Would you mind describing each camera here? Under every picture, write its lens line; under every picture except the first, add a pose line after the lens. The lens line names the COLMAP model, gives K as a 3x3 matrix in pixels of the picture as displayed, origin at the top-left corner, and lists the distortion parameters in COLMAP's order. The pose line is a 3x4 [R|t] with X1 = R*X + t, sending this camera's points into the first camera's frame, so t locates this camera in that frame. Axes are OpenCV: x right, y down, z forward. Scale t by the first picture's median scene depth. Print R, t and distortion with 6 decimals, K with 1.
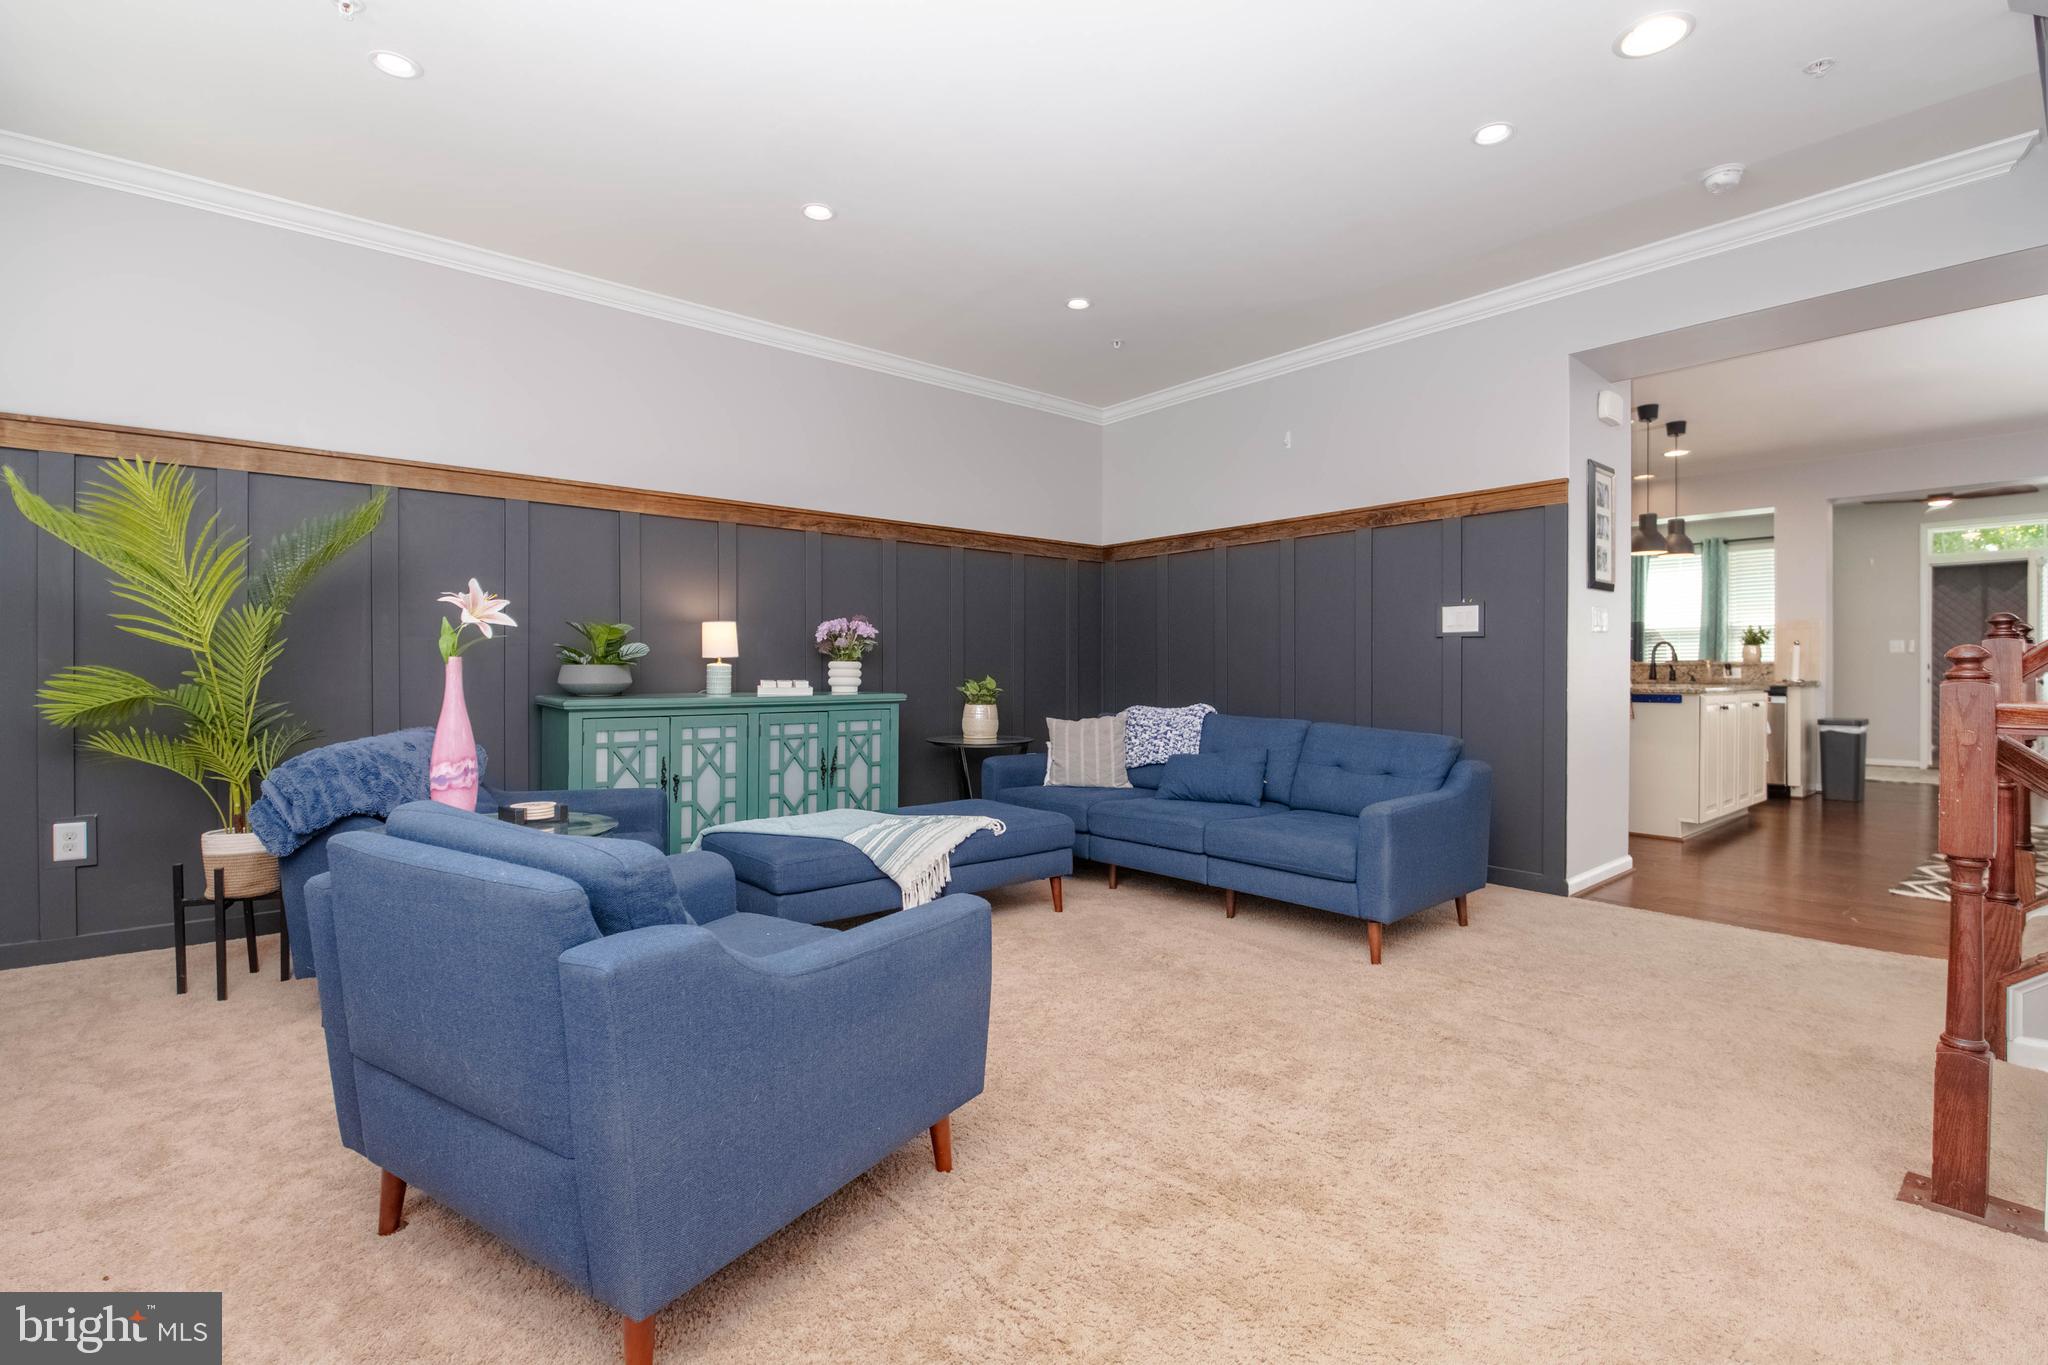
lens RADIAL K [[926.0, 0, 1040.0], [0, 926.0, 688.2], [0, 0, 1]] dist [-0.013560, -0.000481]
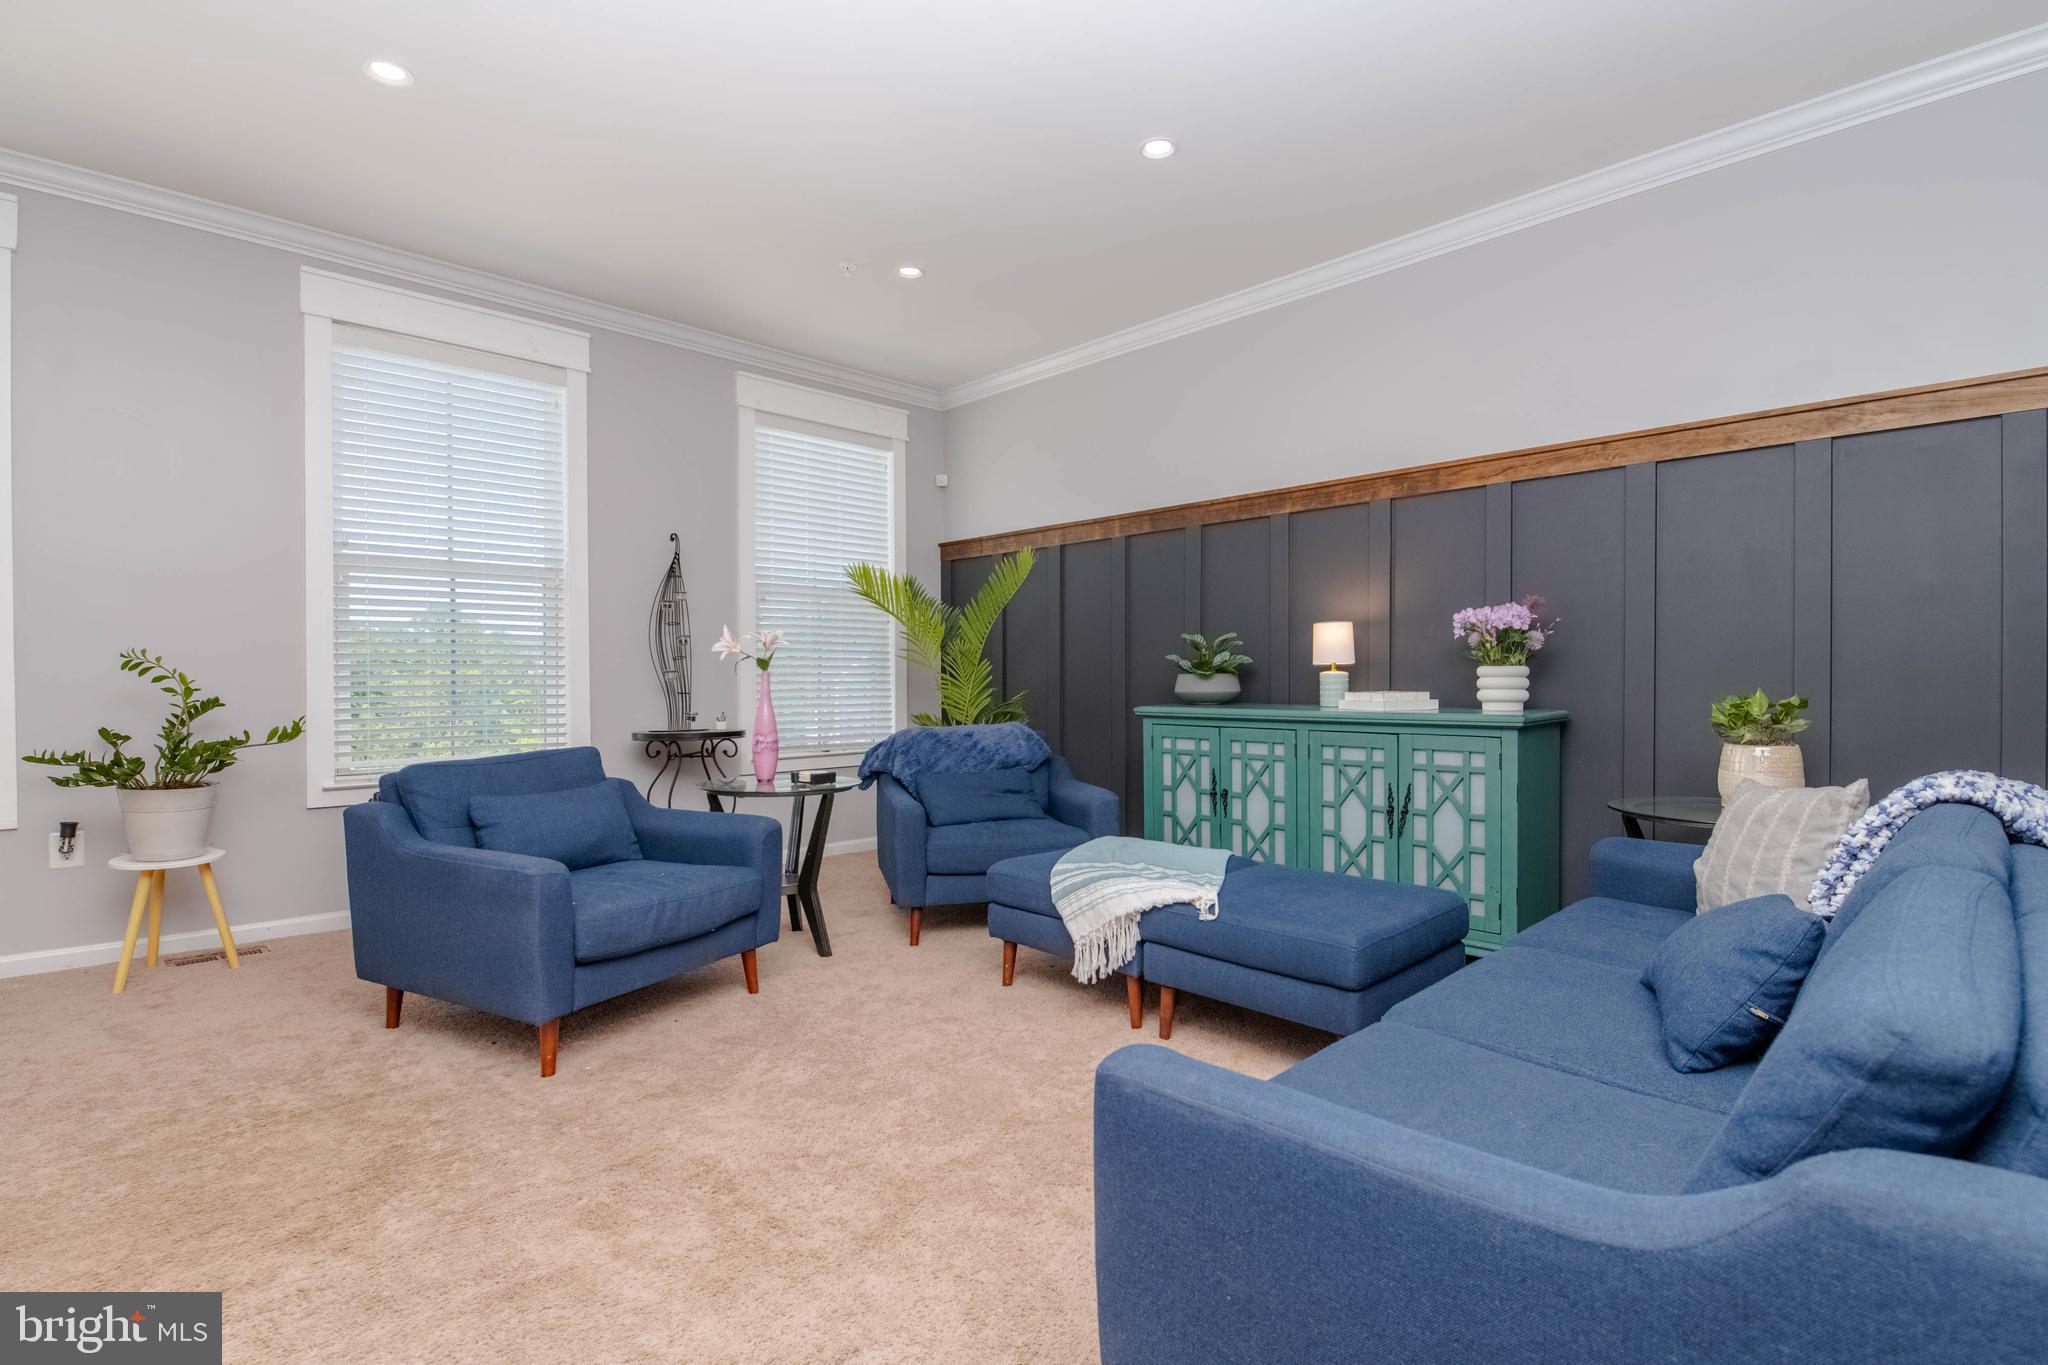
lens RADIAL K [[967.2, 0, 1024.0], [0, 967.2, 682.5], [0, 0, 1]] dist [0.000953, 0.000027]
pose [[0.056324, -0.000153, -0.998413, 0.532737], [-0.018226, 0.999833, -0.001182, -0.010223], [0.998246, 0.018263, 0.056311, 0.667707]]
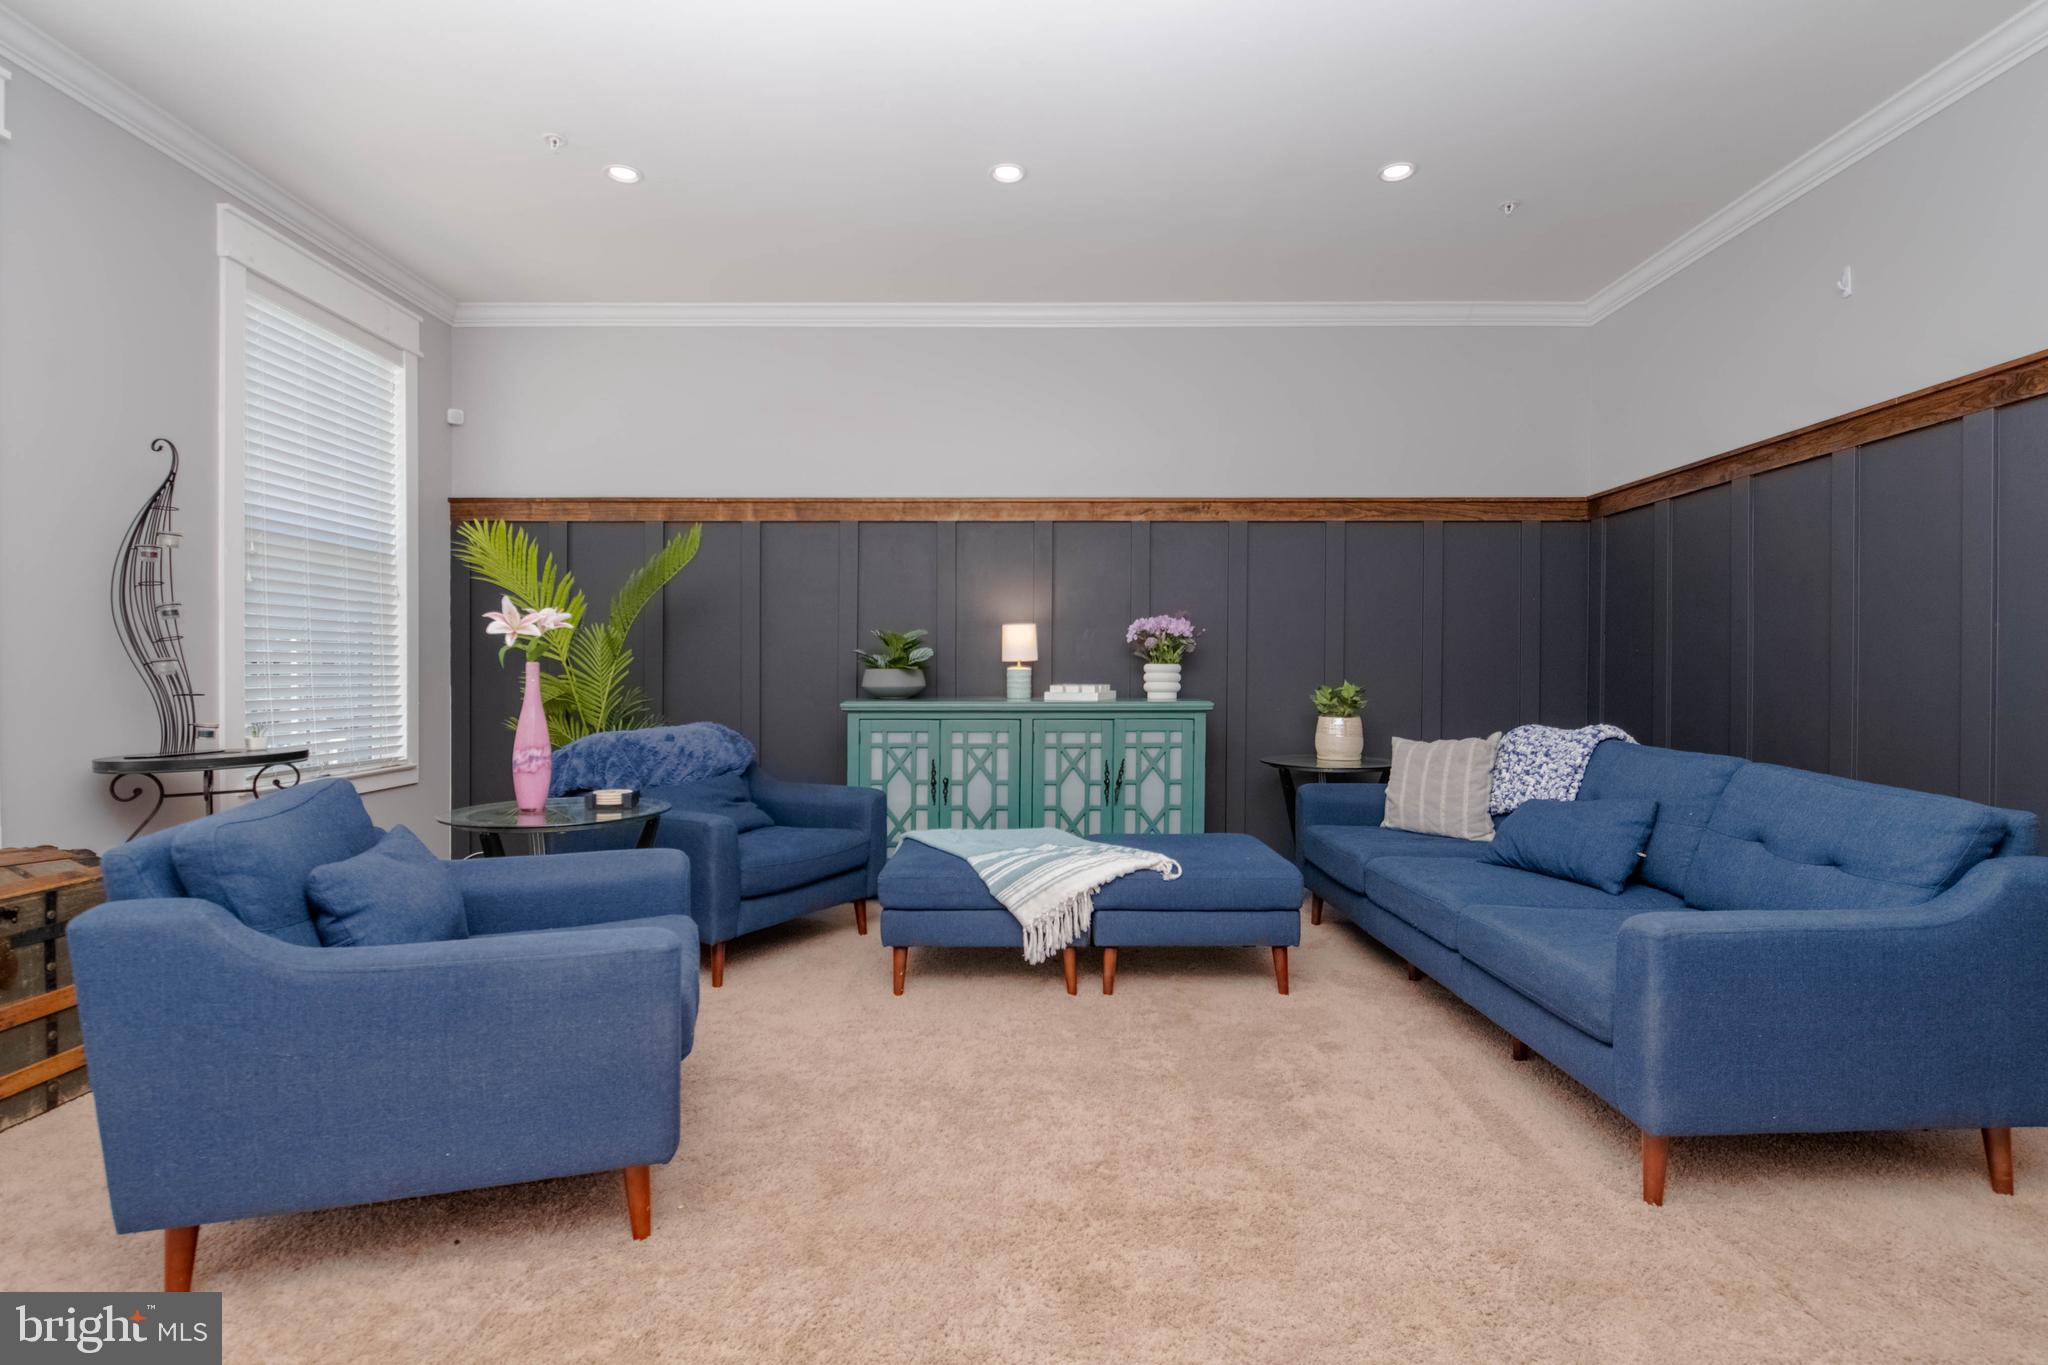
lens RADIAL K [[983.9, 0, 1024.0], [0, 983.9, 682.5], [0, 0, 1]] dist [0.004373, -0.011304]
pose [[0.755116, 0.003554, -0.655582, 0.337725], [-0.011224, 0.999909, -0.007508, -0.002820], [0.655496, 0.013028, 0.755087, 0.222879]]
